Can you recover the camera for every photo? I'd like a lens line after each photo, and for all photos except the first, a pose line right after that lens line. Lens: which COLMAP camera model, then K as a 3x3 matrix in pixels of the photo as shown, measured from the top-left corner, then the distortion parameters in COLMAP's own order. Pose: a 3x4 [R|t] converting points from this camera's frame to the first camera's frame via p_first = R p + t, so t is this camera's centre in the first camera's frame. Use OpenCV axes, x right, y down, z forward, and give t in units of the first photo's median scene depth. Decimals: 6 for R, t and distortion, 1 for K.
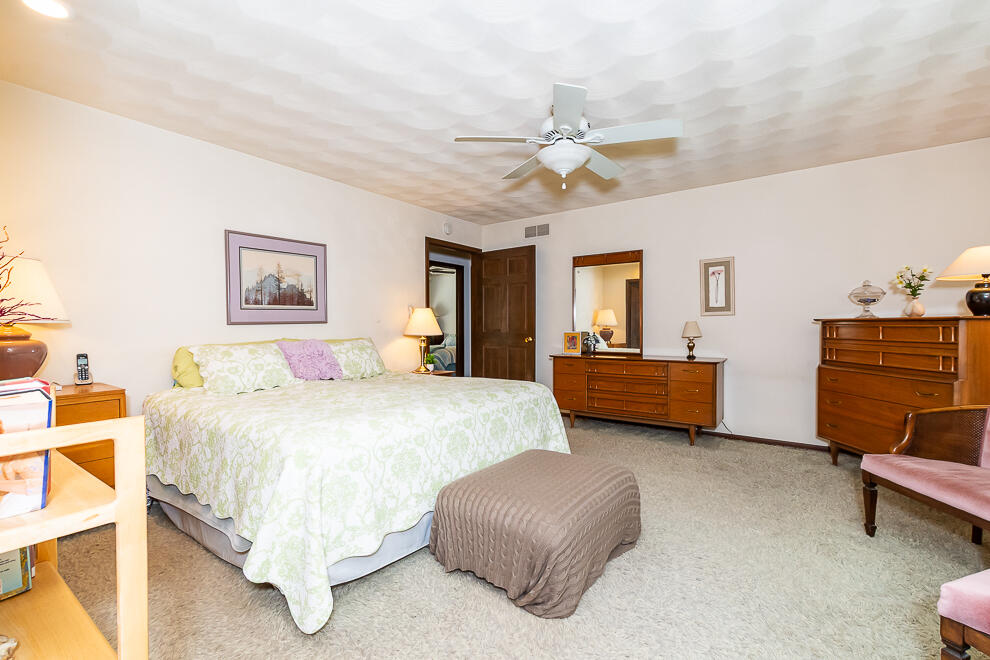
lens RADIAL K [[430.6, 0, 500.4], [0, 430.6, 323.7], [0, 0, 1]] dist [-0.000194, -0.000038]
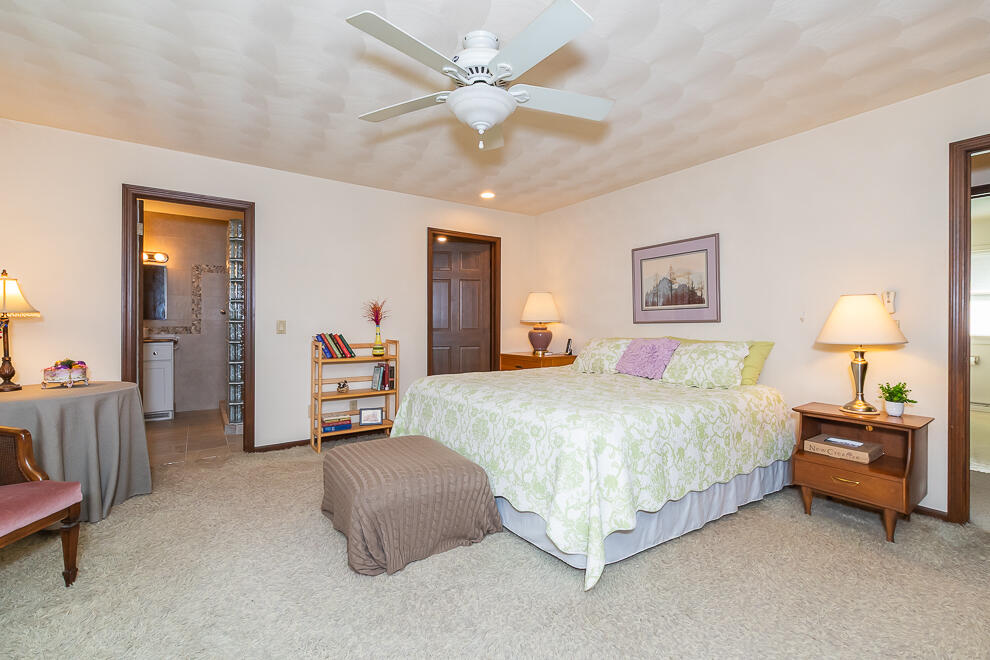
lens RADIAL K [[430.6, 0, 500.4], [0, 430.6, 323.7], [0, 0, 1]] dist [-0.000194, -0.000038]
pose [[-0.326898, -0.000271, -0.945060, 0.630044], [-0.004158, 0.999991, 0.001152, 0.002988], [0.945051, 0.004306, -0.326896, 0.948355]]
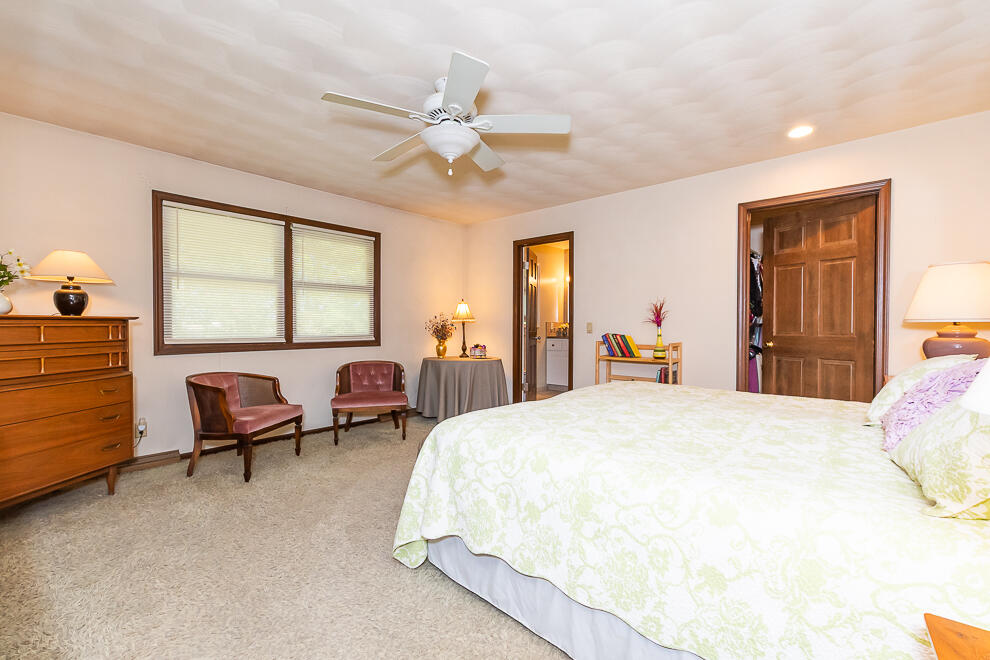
lens RADIAL K [[430.9, 0, 486.9], [0, 430.9, 329.7], [0, 0, 1]] dist [0.001716, 0.000239]
pose [[-0.993382, -0.005546, 0.114727, -0.030603], [-0.004154, 0.999915, 0.012367, 0.005999], [-0.114786, 0.011809, -0.993320, 1.403780]]
